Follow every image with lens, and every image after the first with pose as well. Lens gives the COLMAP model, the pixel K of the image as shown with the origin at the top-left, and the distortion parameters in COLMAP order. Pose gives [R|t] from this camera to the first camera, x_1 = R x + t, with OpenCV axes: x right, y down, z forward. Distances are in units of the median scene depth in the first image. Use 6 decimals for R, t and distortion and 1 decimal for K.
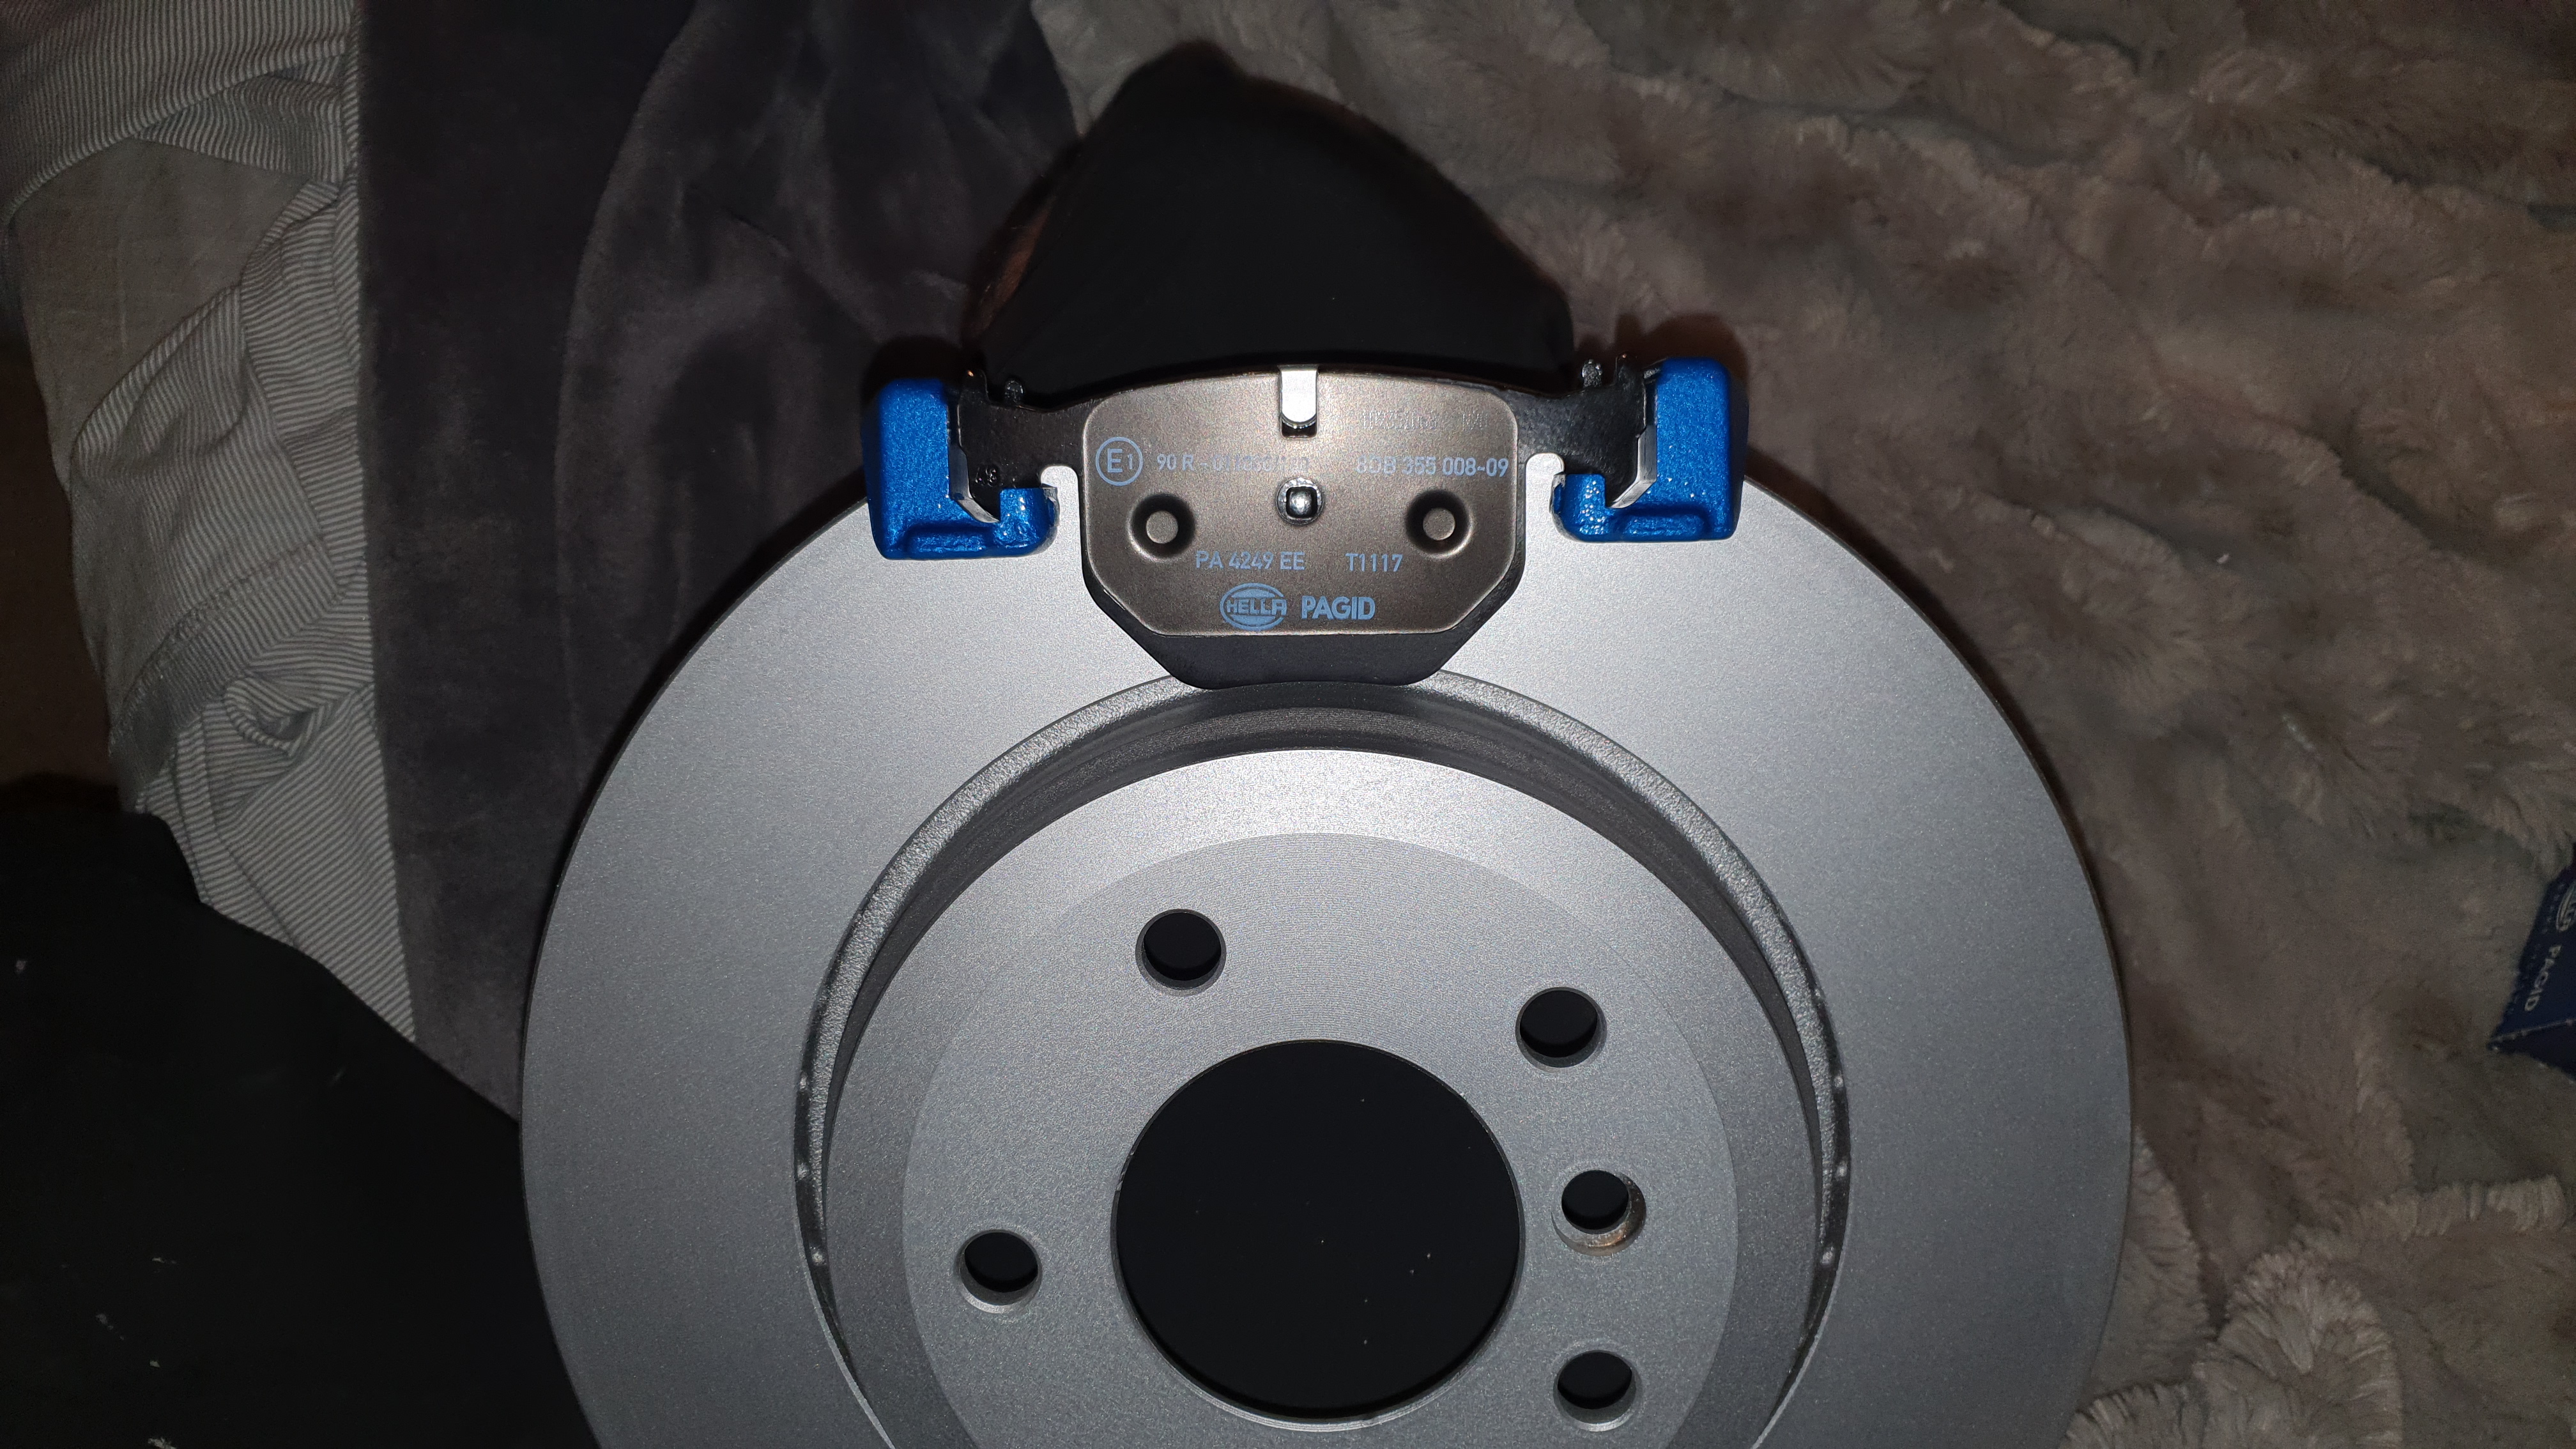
lens RADIAL K [[1967.3, 0, 1287.3], [0, 1967.3, 798.3], [0, 0, 1]] dist [-0.018063, 0.051481]
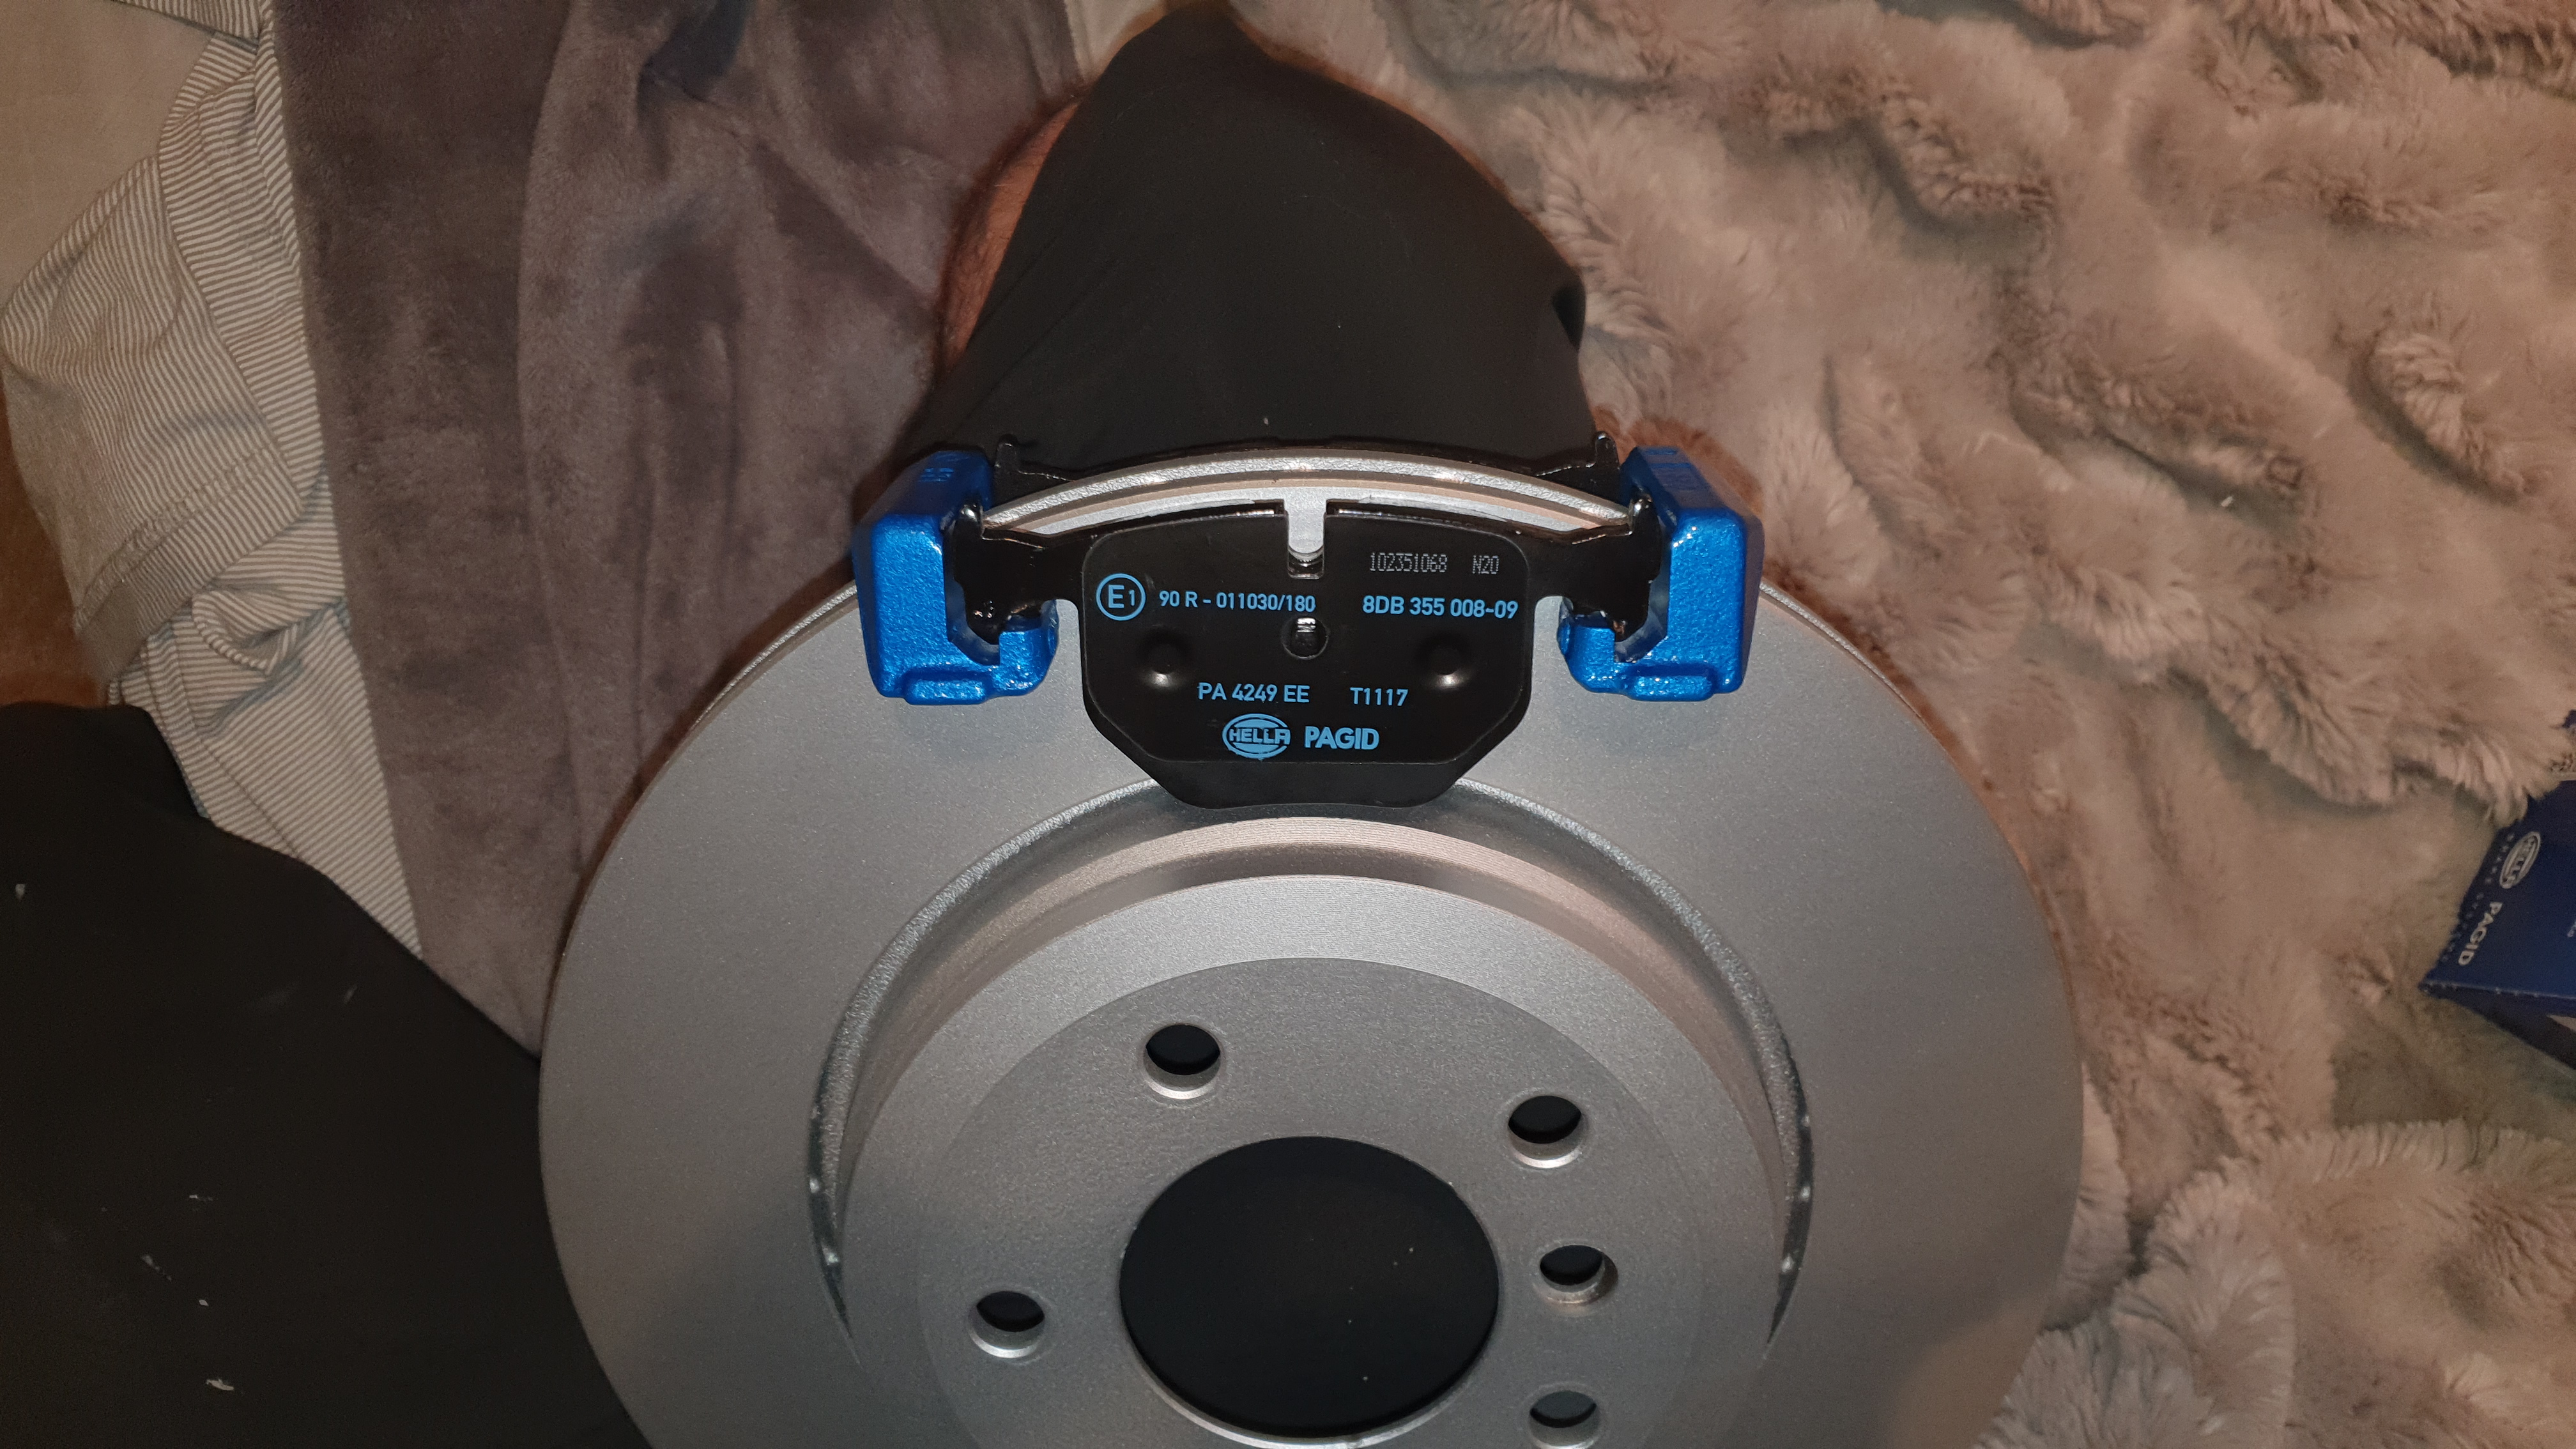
lens RADIAL K [[1949.1, 0, 1315.3], [0, 1949.1, 871.9], [0, 0, 1]] dist [-0.027174, 0.062352]
pose [[0.999577, 0.009646, 0.027444, -0.008472], [-0.015393, 0.975911, 0.217625, -0.149784], [-0.024684, -0.217956, 0.975646, 0.014777]]
